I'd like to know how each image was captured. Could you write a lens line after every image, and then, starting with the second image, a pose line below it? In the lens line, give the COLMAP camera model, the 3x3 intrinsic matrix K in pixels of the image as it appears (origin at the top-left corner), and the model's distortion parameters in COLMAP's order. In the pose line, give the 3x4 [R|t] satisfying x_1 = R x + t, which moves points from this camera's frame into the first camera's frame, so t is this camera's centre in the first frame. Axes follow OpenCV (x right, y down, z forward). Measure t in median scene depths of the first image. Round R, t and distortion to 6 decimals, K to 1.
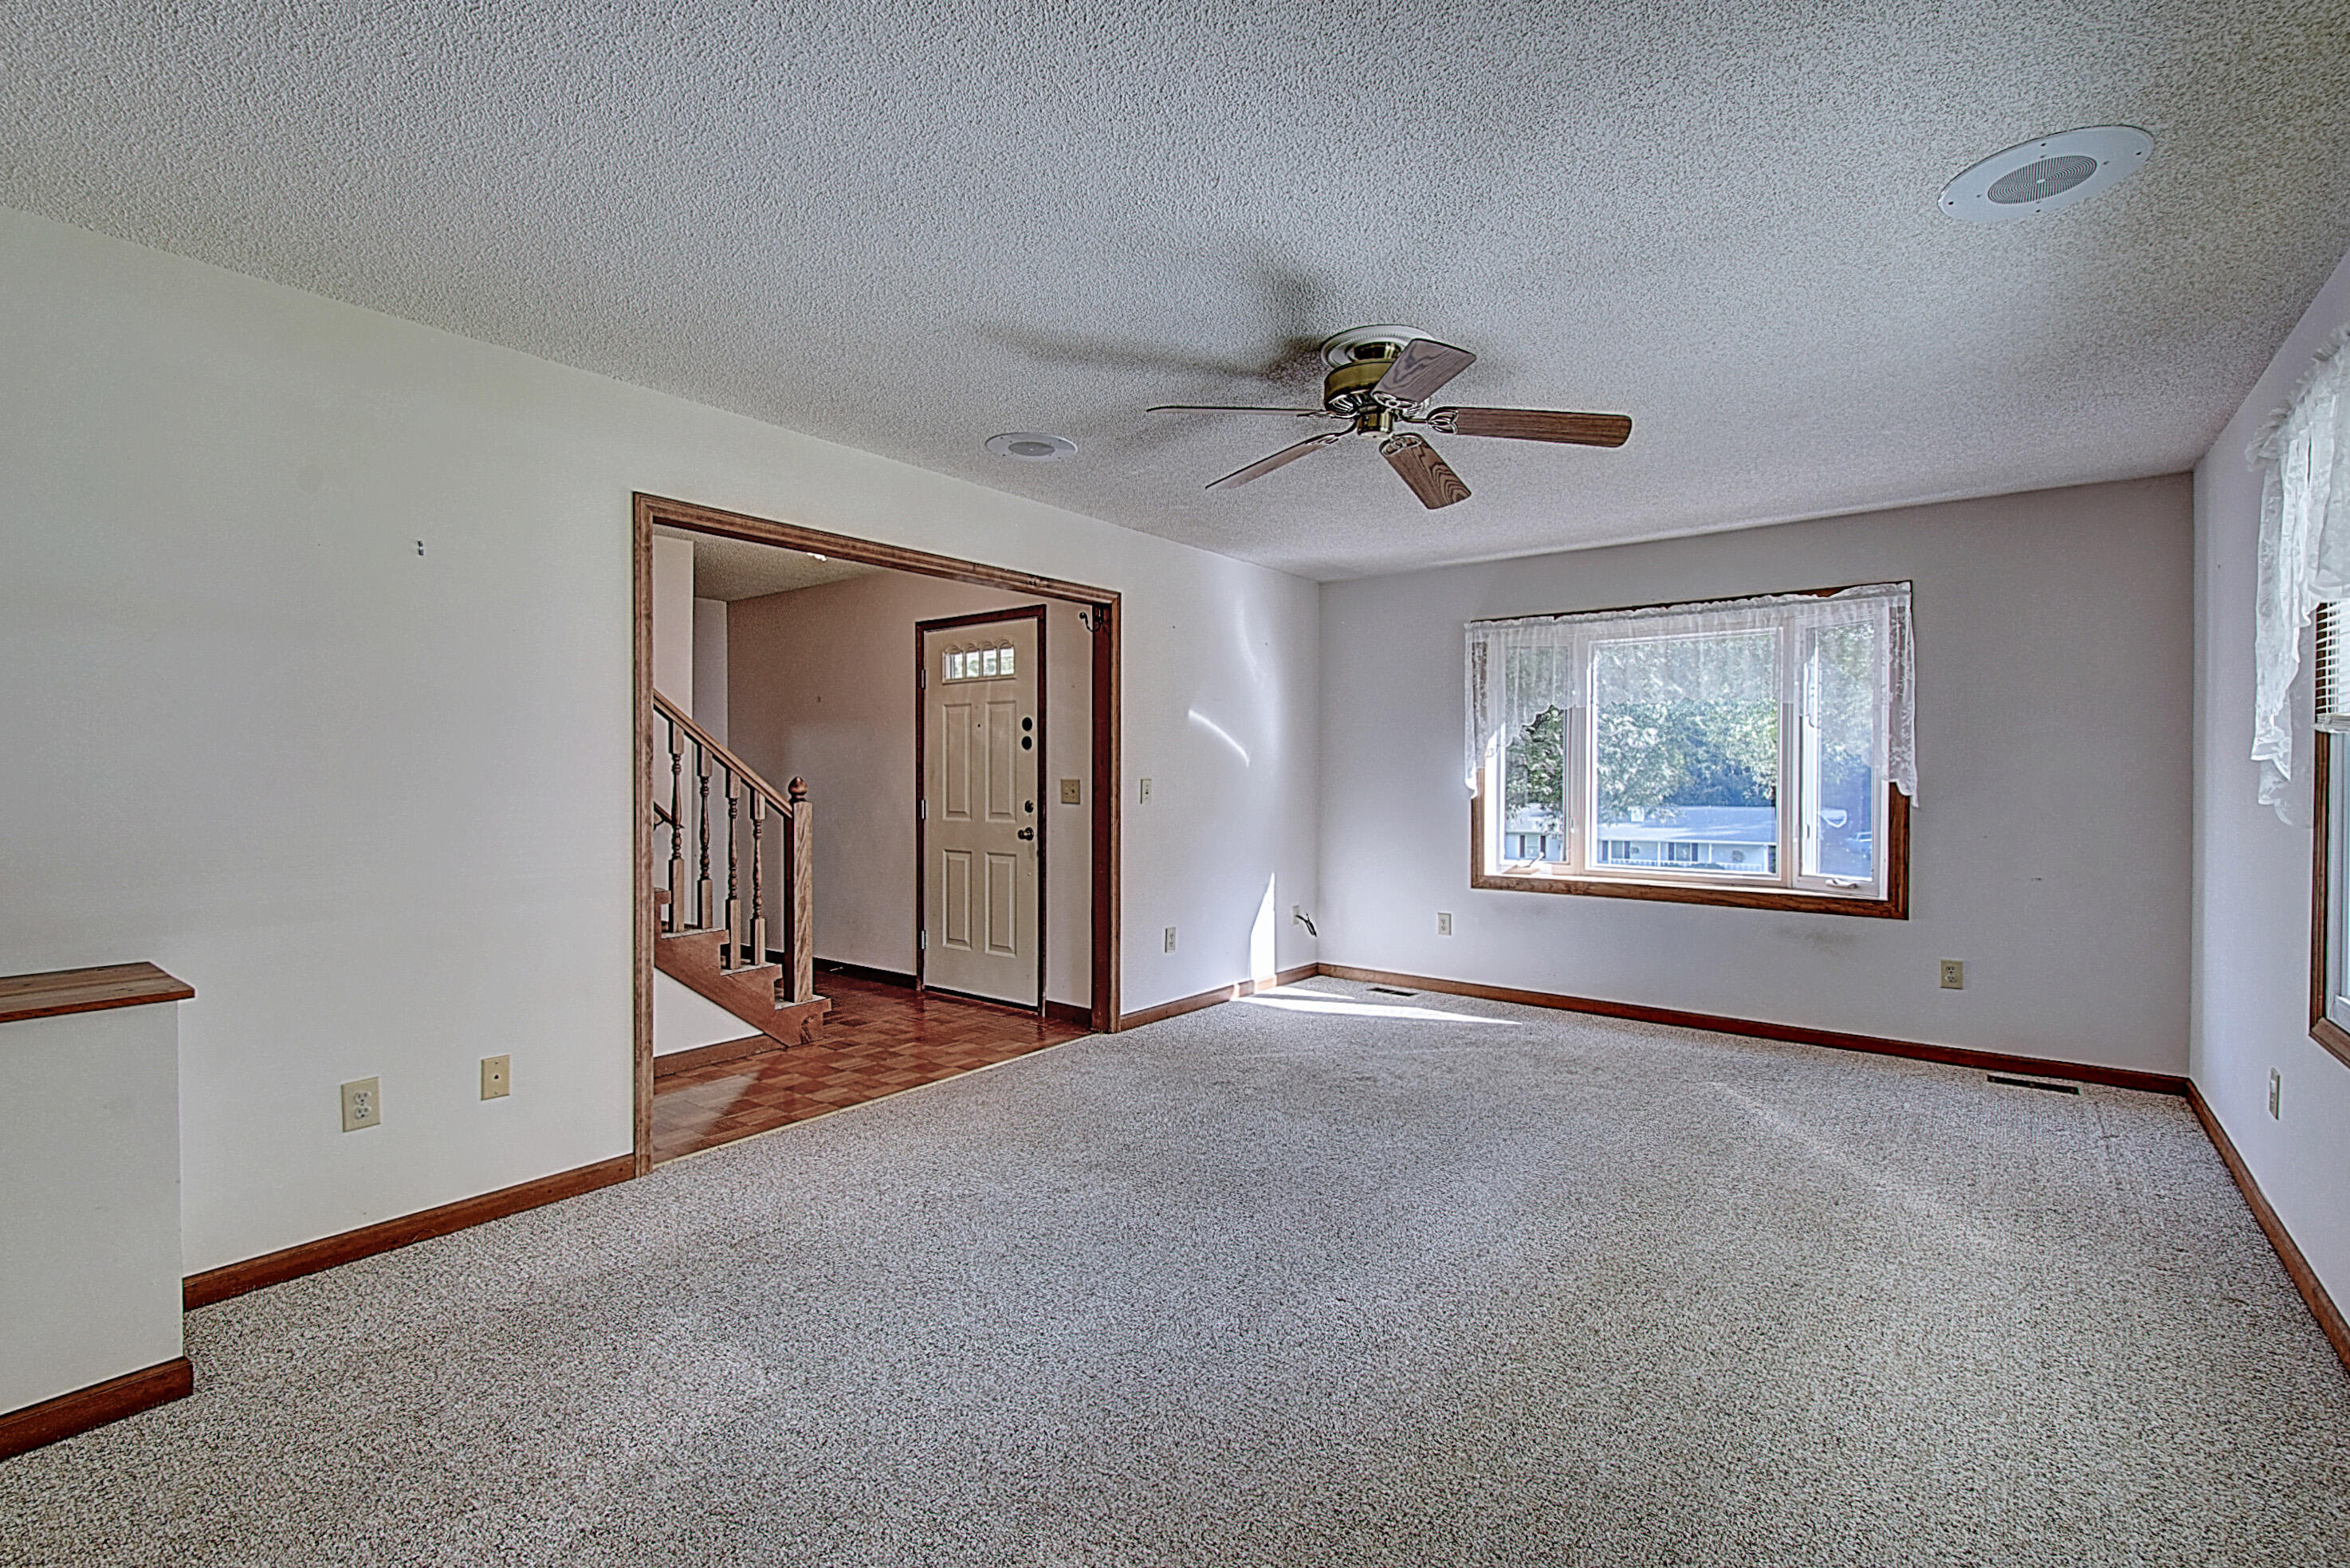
lens RADIAL K [[1033.3, 0, 1187.3], [0, 1033.3, 785.4], [0, 0, 1]] dist [0.020910, -0.018481]
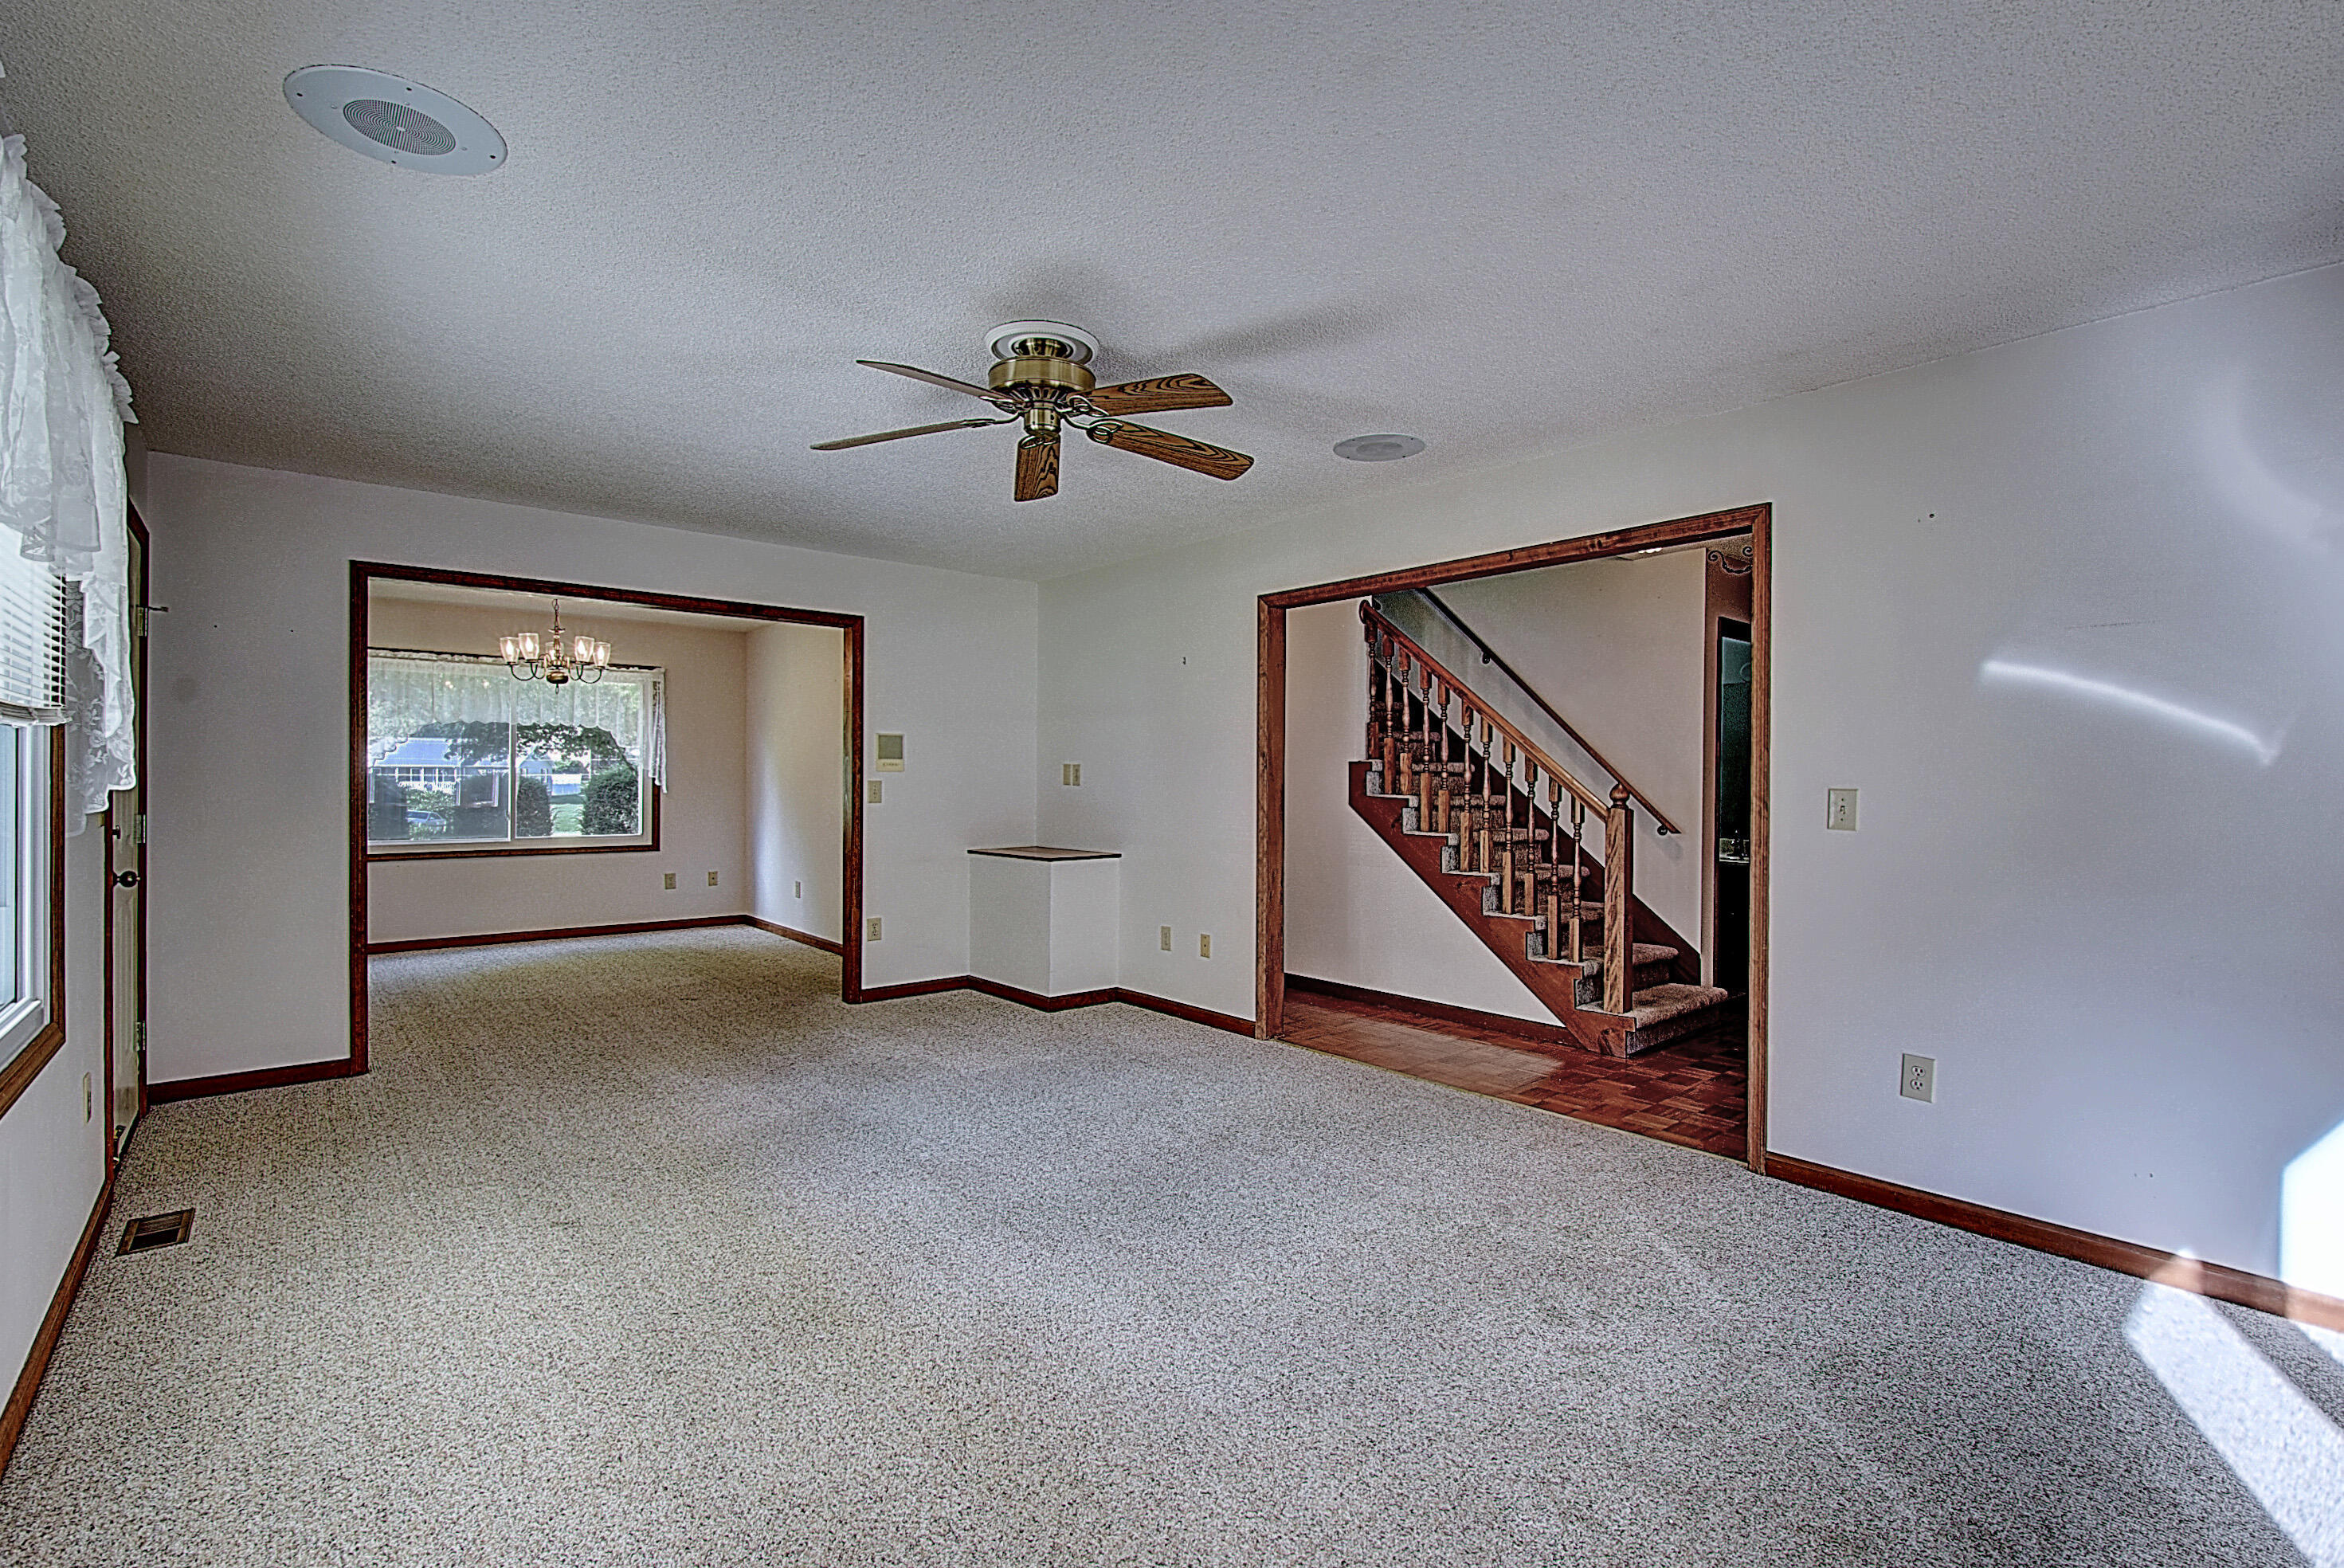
lens RADIAL K [[1030.7, 0, 1184.3], [0, 1030.7, 785.4], [0, 0, 1]] dist [0.020910, -0.018481]
pose [[-0.185398, 0.006041, -0.982645, 0.610387], [-0.016240, 0.999826, 0.009211, -0.007591], [0.982529, 0.017666, -0.185267, 0.716234]]
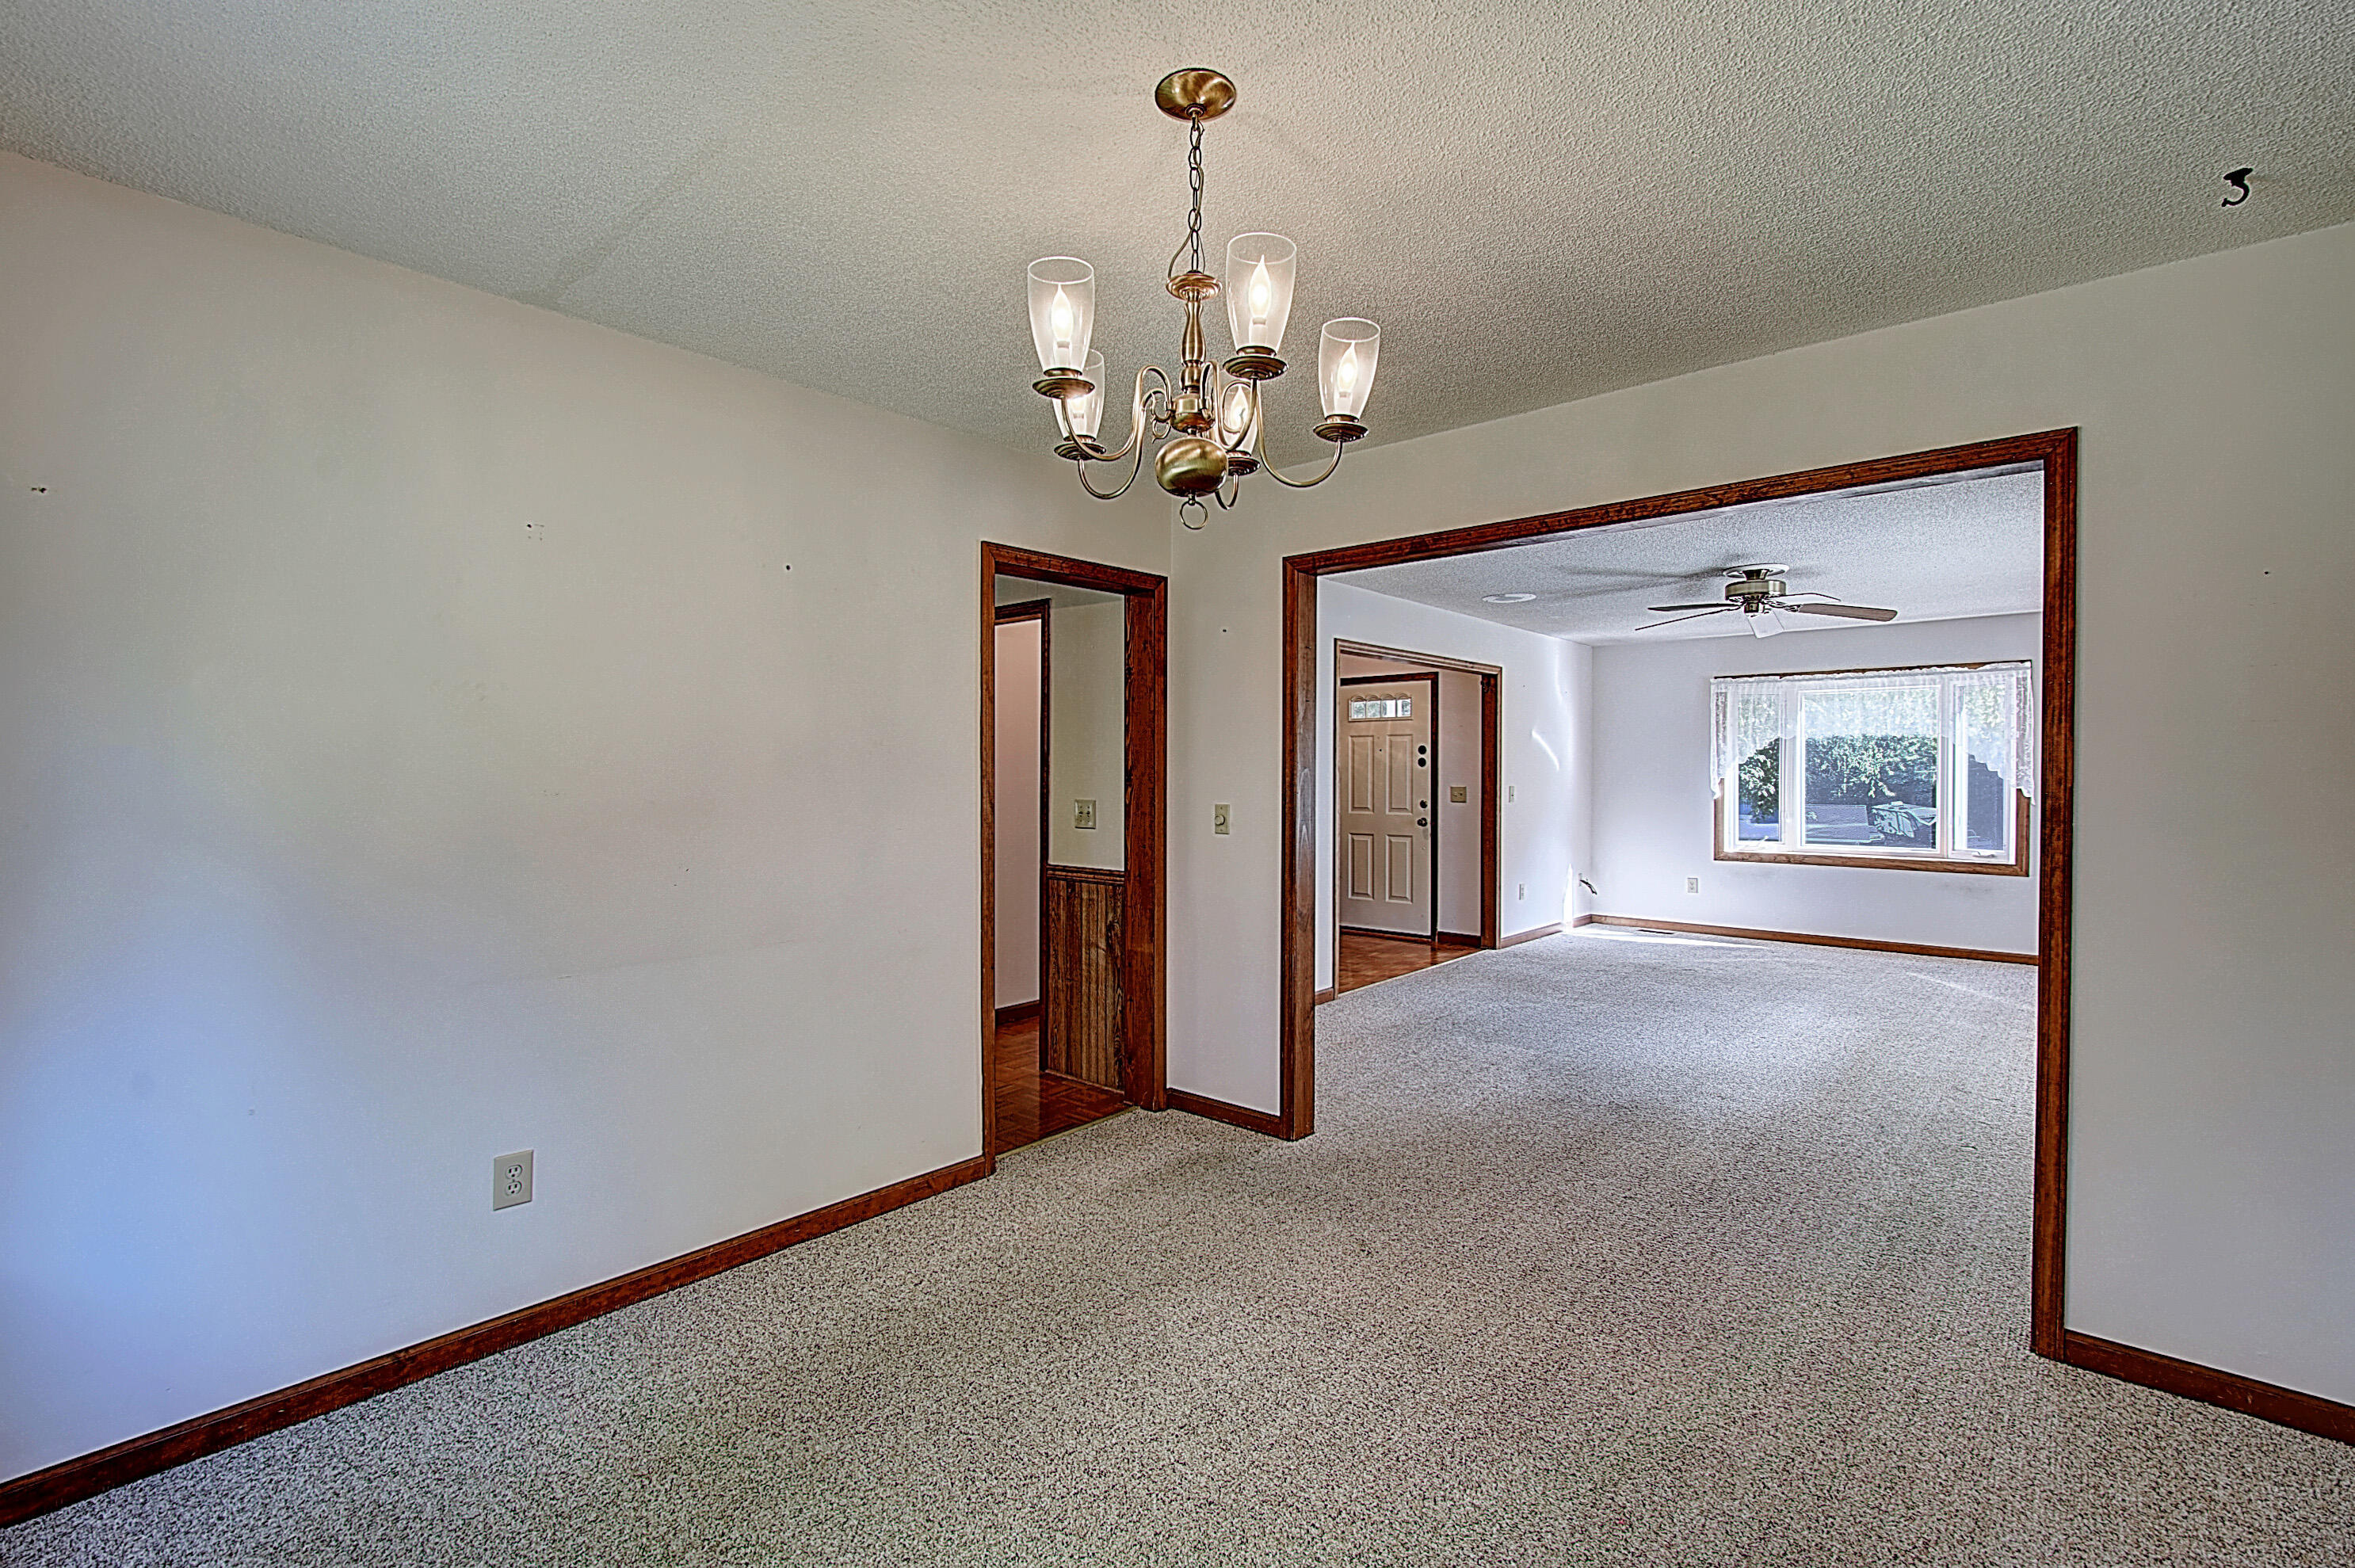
lens RADIAL K [[1035.5, 0, 1189.9], [0, 1035.5, 785.4], [0, 0, 1]] dist [0.020910, -0.018481]
pose [[0.998819, -0.000949, -0.048575, -0.426428], [0.001006, 0.999999, 0.001156, -0.009392], [0.048574, -0.001204, 0.998819, -0.543258]]
